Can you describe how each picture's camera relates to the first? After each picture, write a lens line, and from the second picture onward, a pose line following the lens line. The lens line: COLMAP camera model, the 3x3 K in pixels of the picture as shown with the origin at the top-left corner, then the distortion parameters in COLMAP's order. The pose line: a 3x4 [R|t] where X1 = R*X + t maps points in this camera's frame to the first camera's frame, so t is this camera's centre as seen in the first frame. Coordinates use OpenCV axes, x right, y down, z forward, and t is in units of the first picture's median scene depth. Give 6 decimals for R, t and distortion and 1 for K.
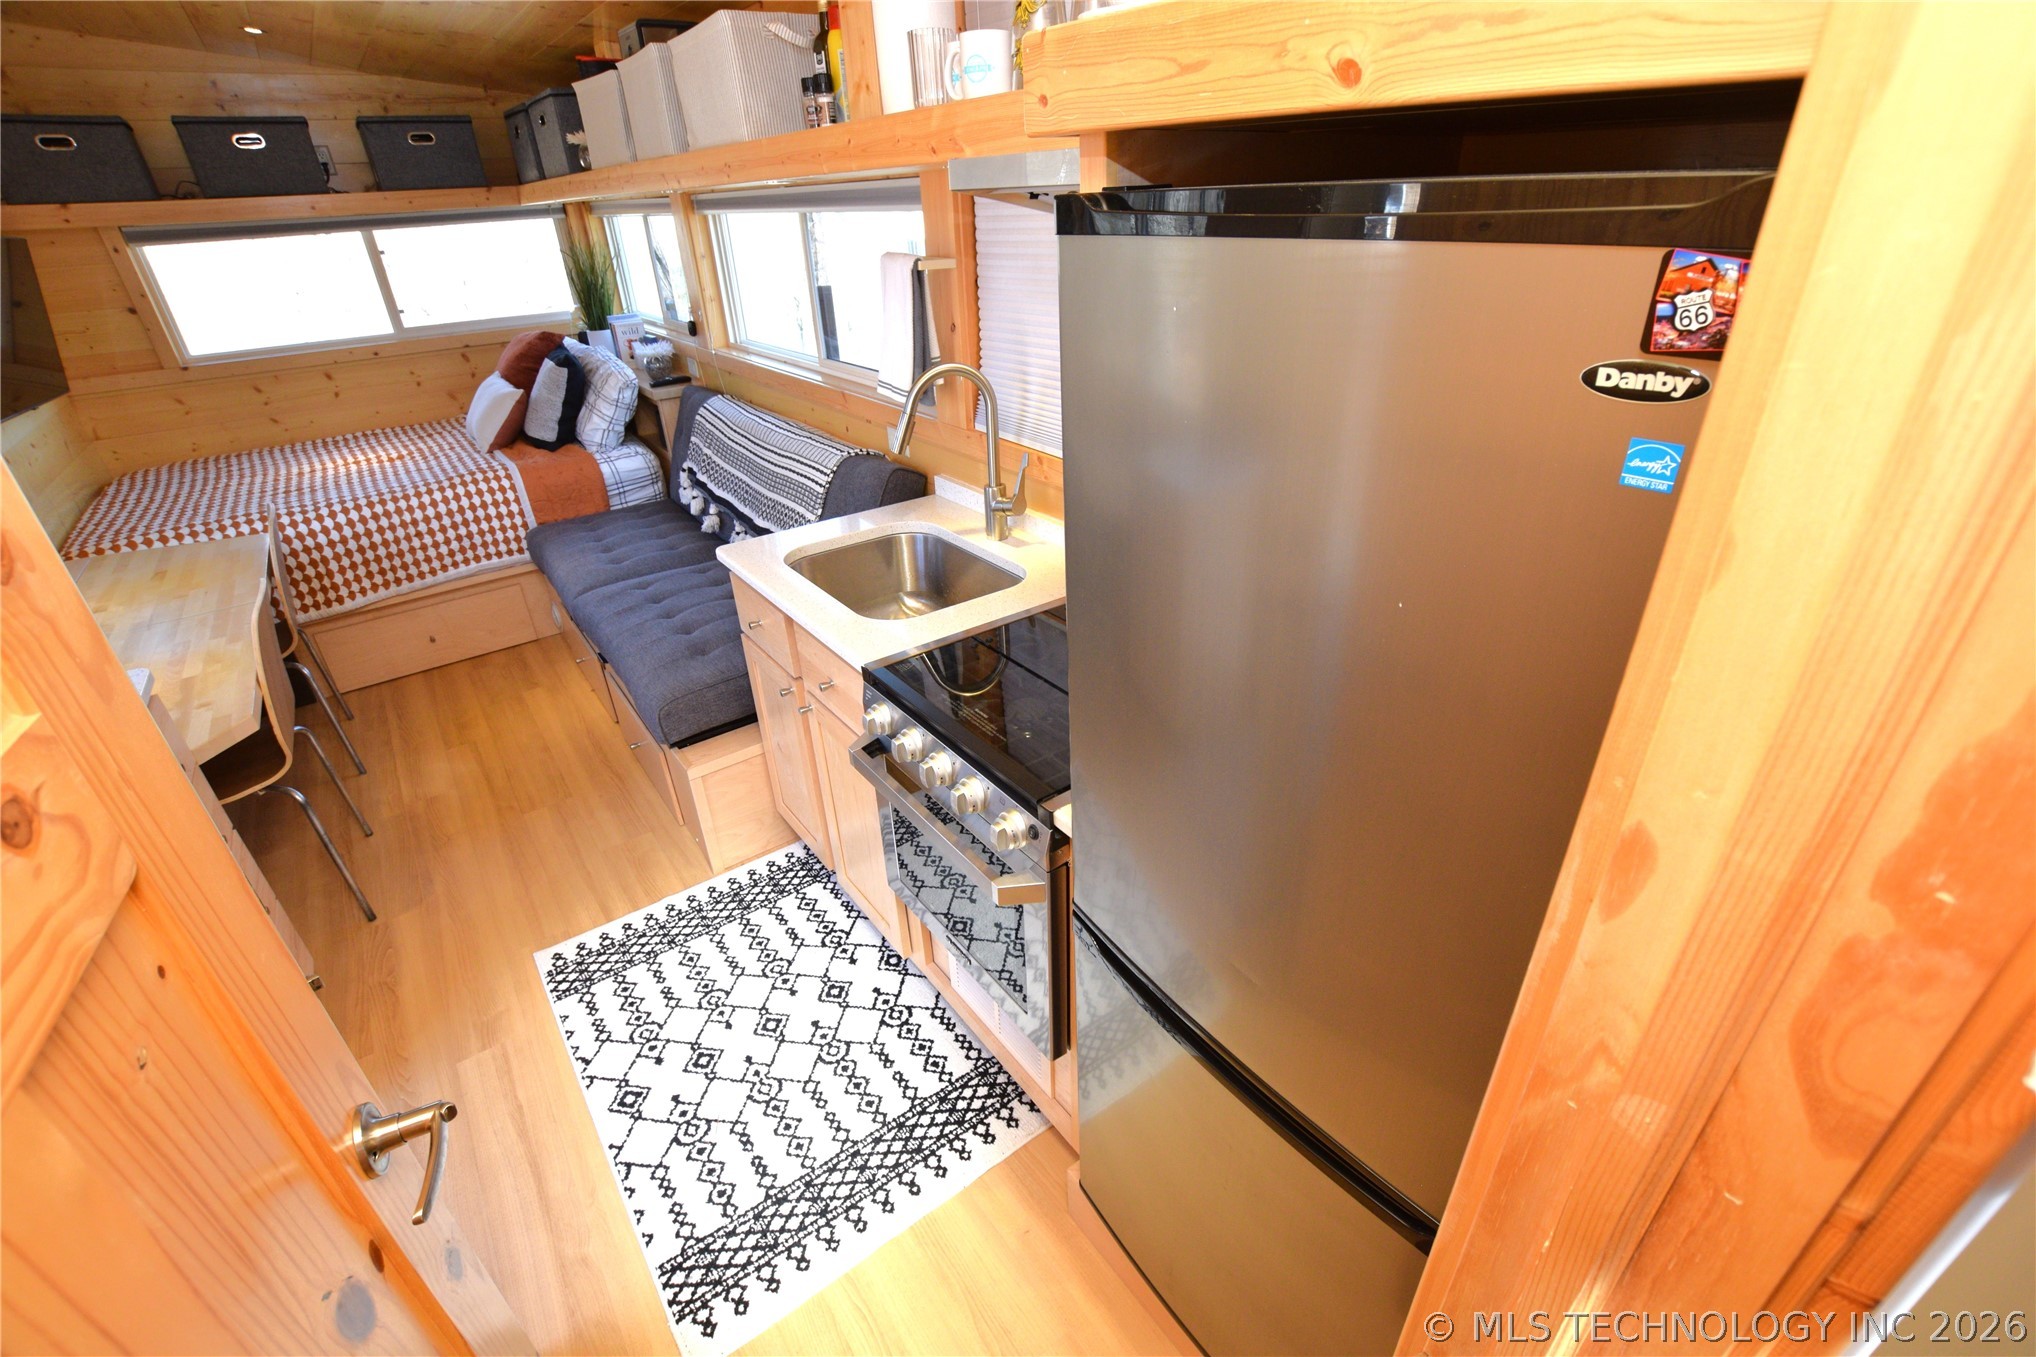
lens RADIAL K [[895.4, 0, 1027.0], [0, 895.4, 685.6], [0, 0, 1]] dist [-0.035952, 0.006773]
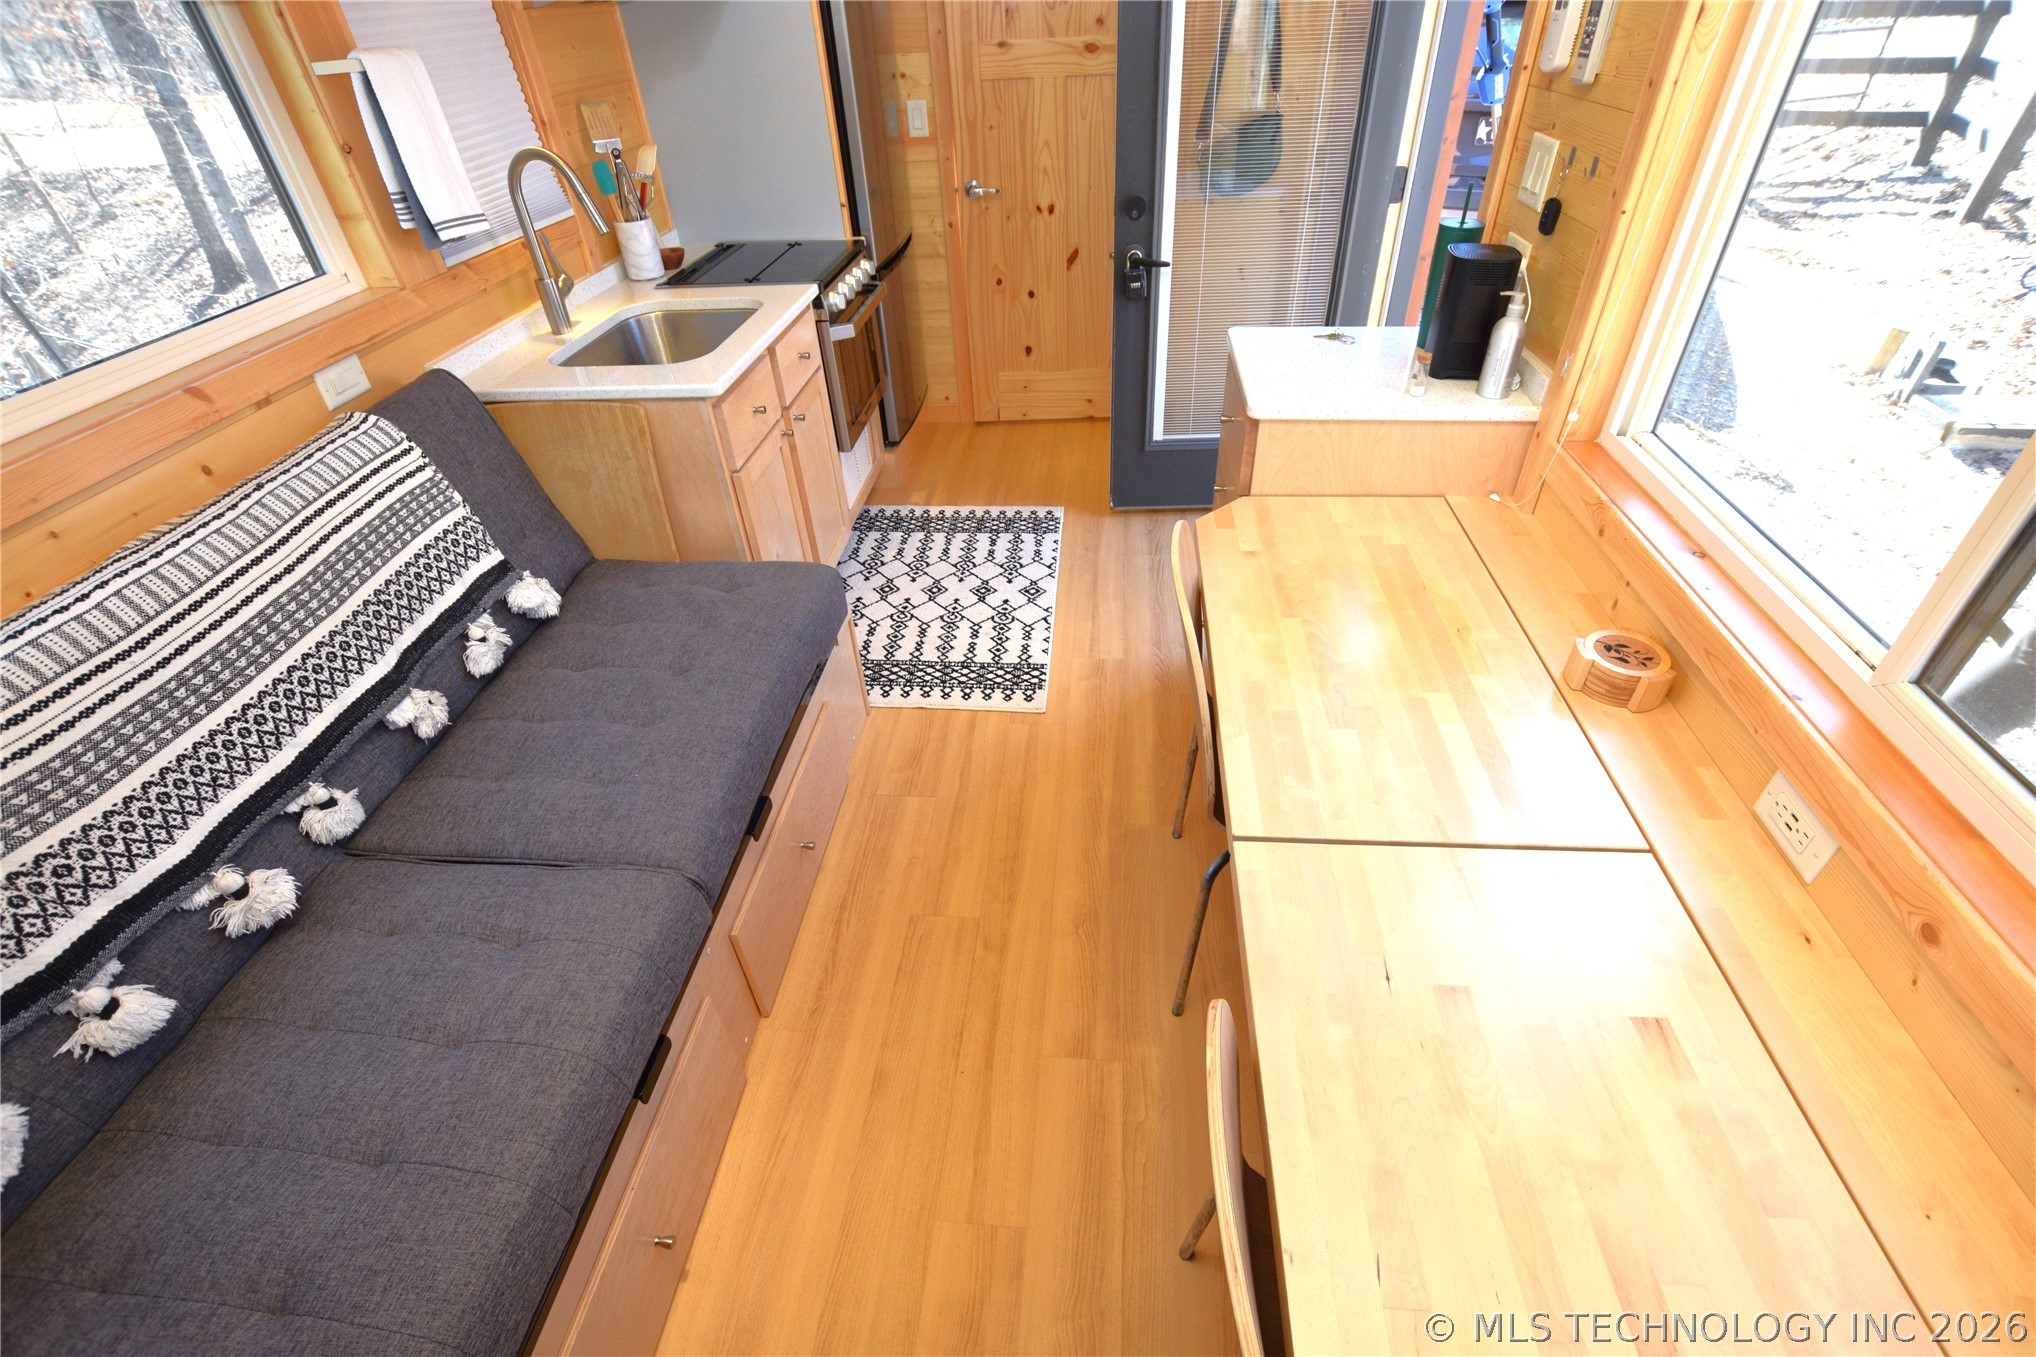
lens RADIAL K [[895.4, 0, 1024.6], [0, 895.4, 682.3], [0, 0, 1]] dist [-0.035952, 0.006773]
pose [[-0.746468, -0.363571, 0.557316, -0.731575], [0.377166, 0.458831, 0.804500, -0.380618], [-0.548207, 0.810734, -0.205376, 0.782892]]
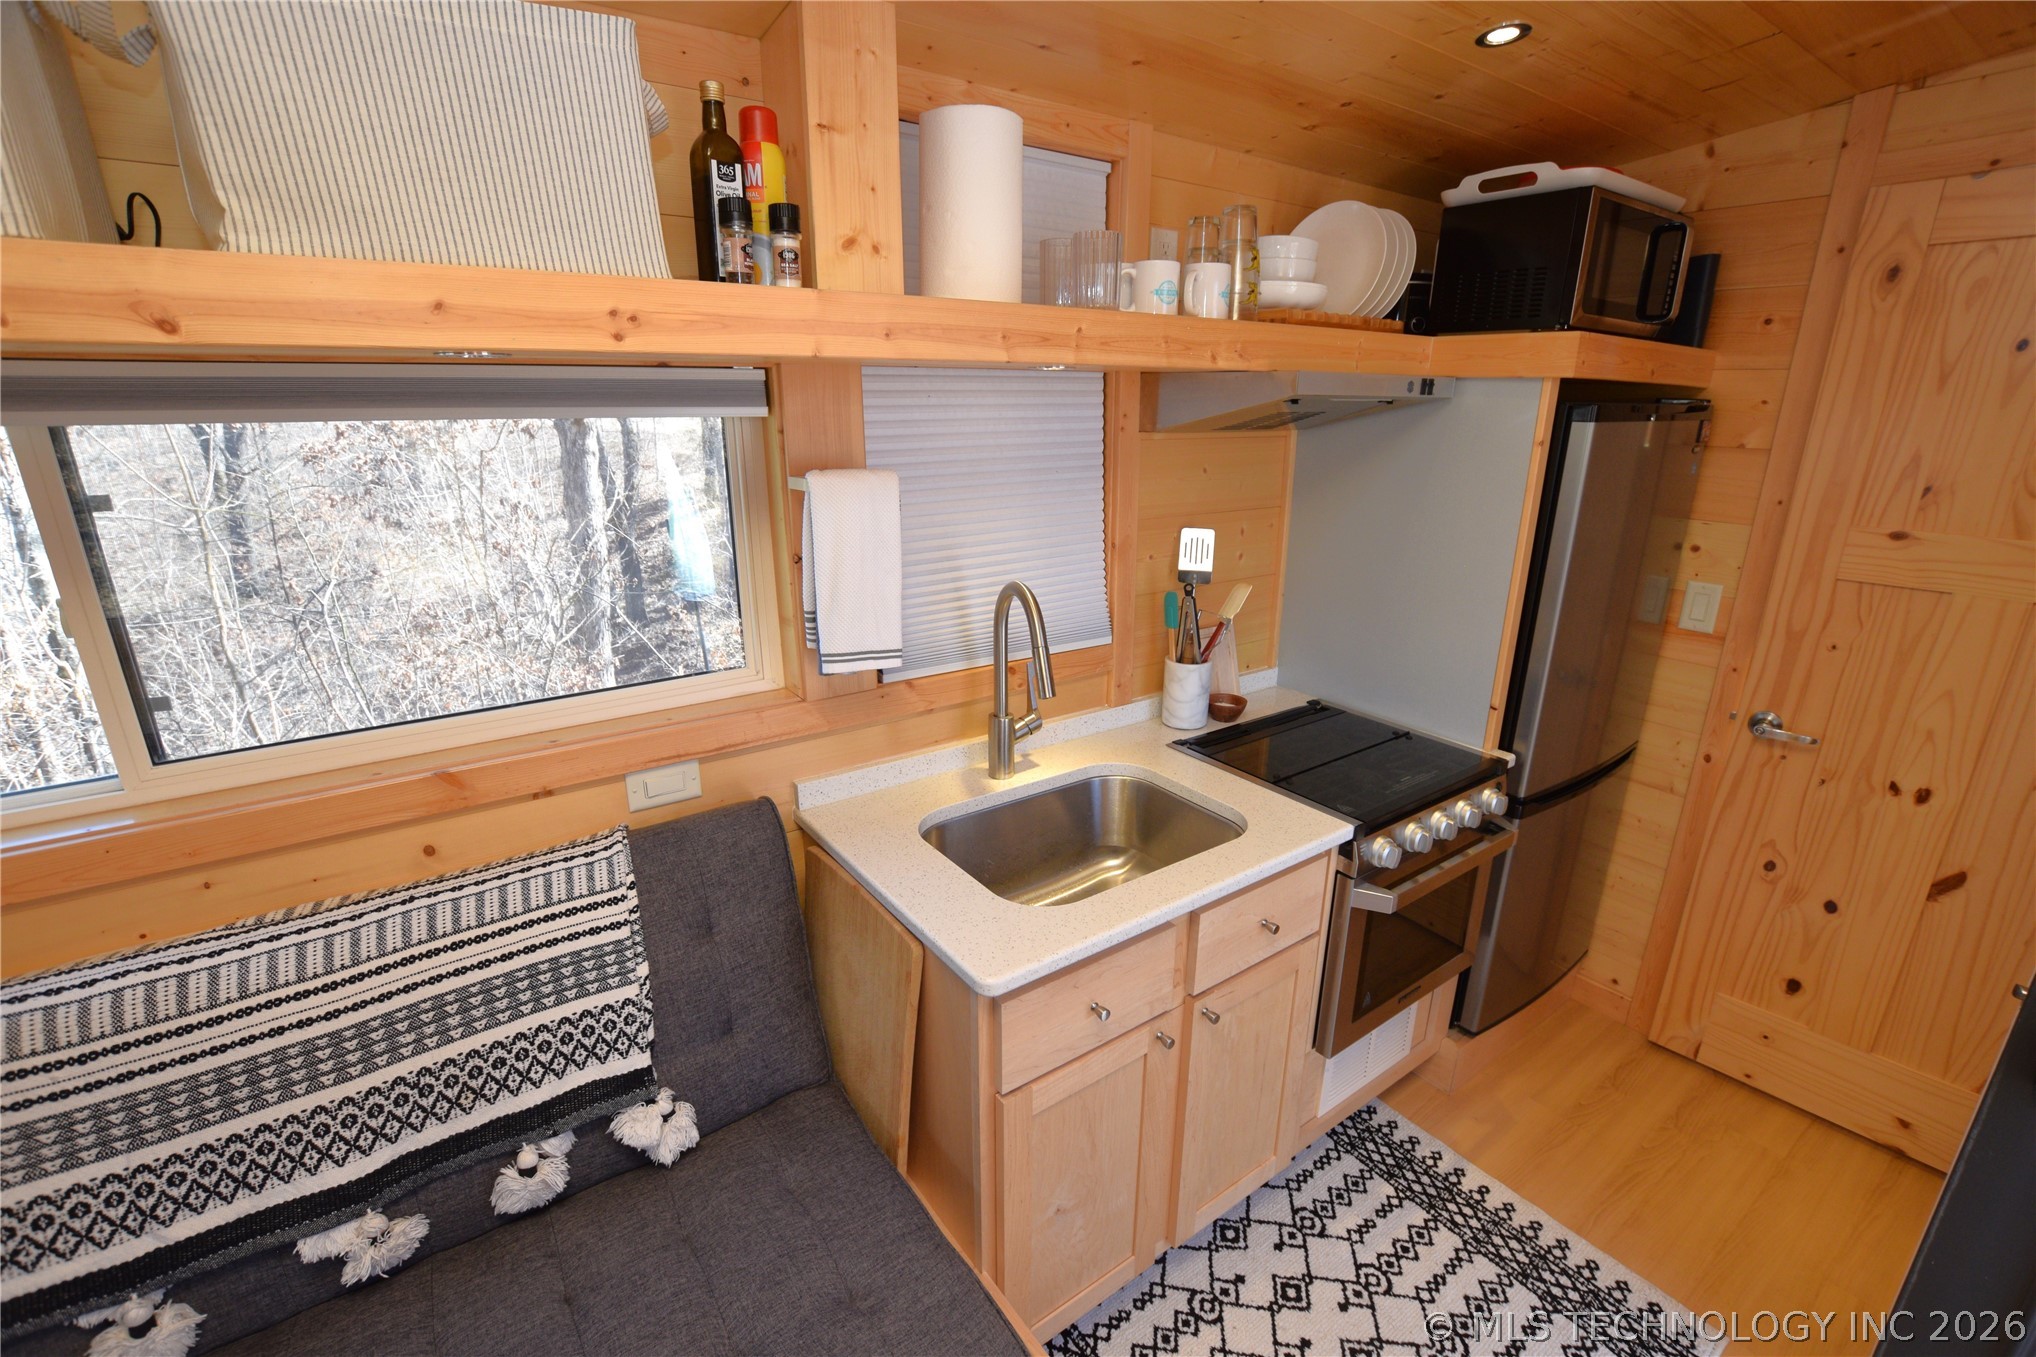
lens RADIAL K [[895.4, 0, 1029.2], [0, 895.4, 685.1], [0, 0, 1]] dist [-0.035952, 0.006773]
pose [[0.012710, -0.273491, 0.961791, -0.514464], [0.479872, 0.845532, 0.234091, -0.264467], [-0.877247, 0.458561, 0.141987, 0.512247]]
